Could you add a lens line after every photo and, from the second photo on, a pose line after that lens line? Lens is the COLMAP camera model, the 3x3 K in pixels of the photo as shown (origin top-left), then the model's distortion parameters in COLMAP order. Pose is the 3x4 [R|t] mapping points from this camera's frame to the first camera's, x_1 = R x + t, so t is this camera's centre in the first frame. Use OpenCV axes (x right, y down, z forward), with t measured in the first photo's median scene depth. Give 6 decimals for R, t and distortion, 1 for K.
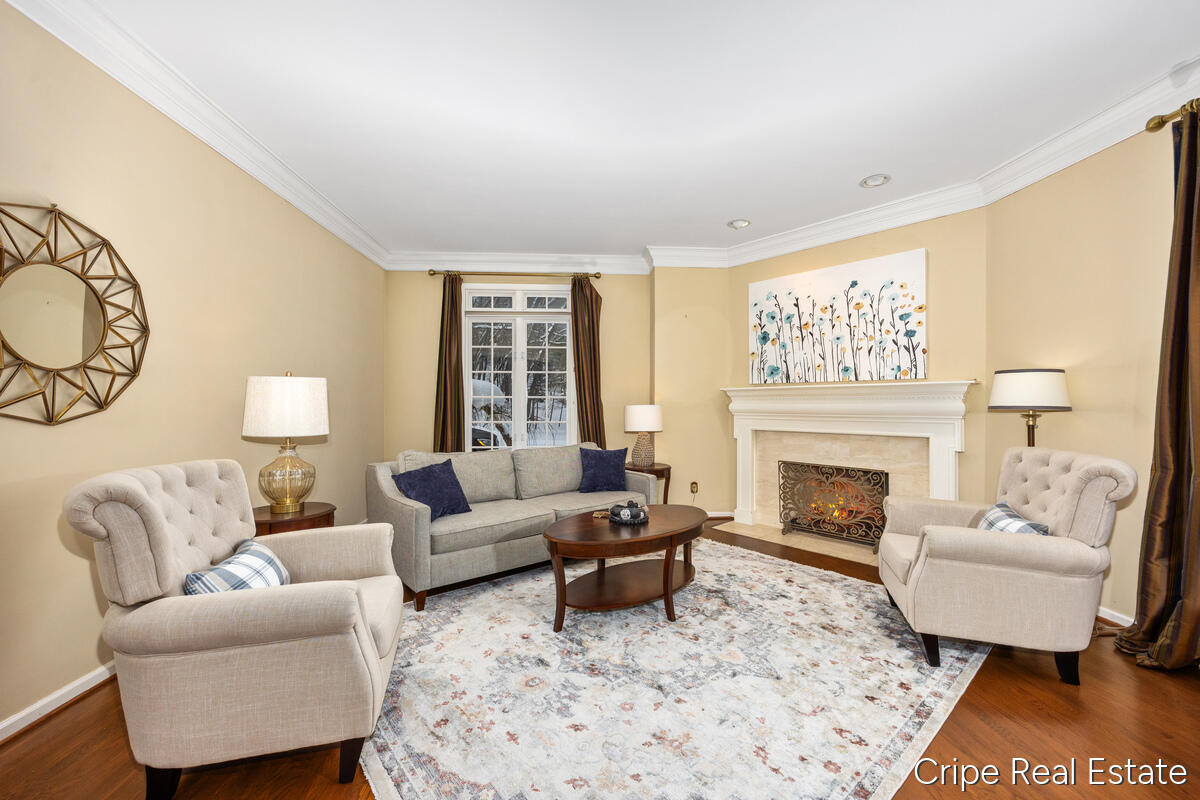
lens RADIAL K [[475.6, 0, 600.0], [0, 475.6, 400.0], [0, 0, 1]] dist [0.000340, 0.000185]
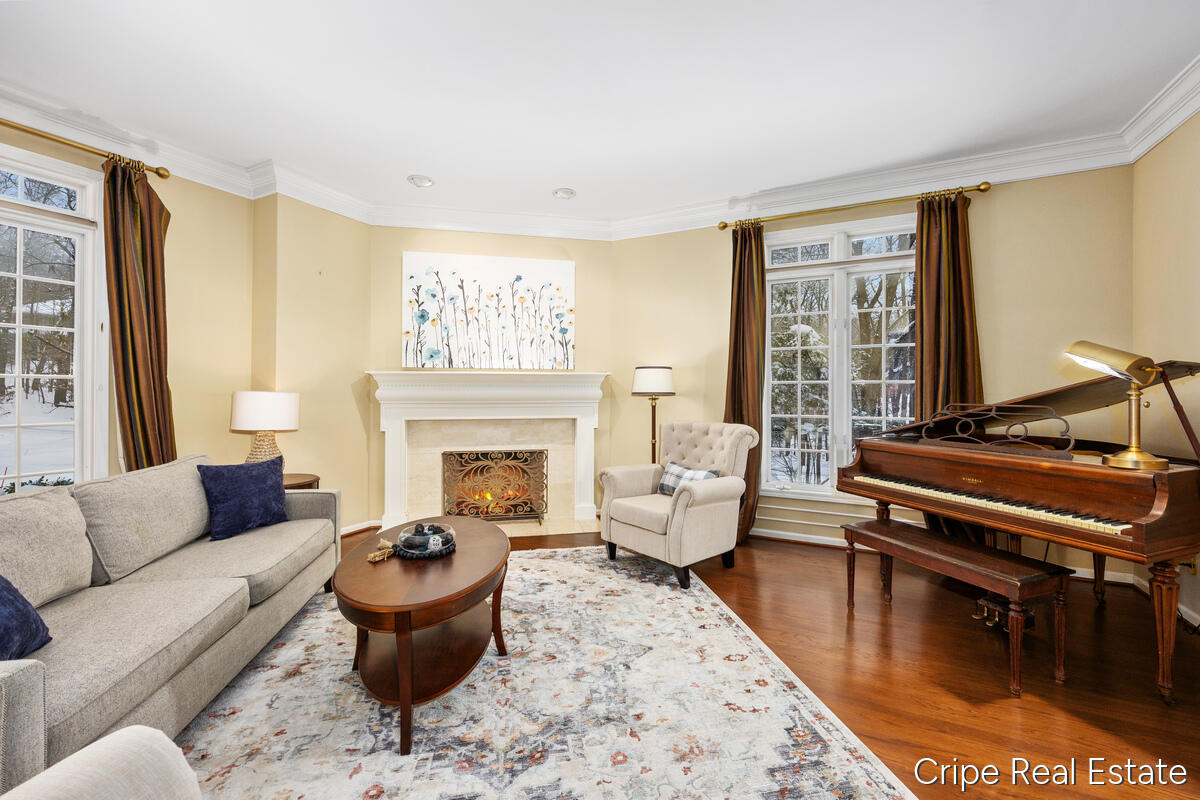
lens RADIAL K [[491.2, 0, 601.5], [0, 491.2, 387.0], [0, 0, 1]] dist [-0.003493, -0.000135]
pose [[0.500907, 0.006534, 0.865476, -0.329027], [-0.007876, 0.999965, -0.002991, 0.002313], [-0.865465, -0.005319, 0.500941, 0.285966]]
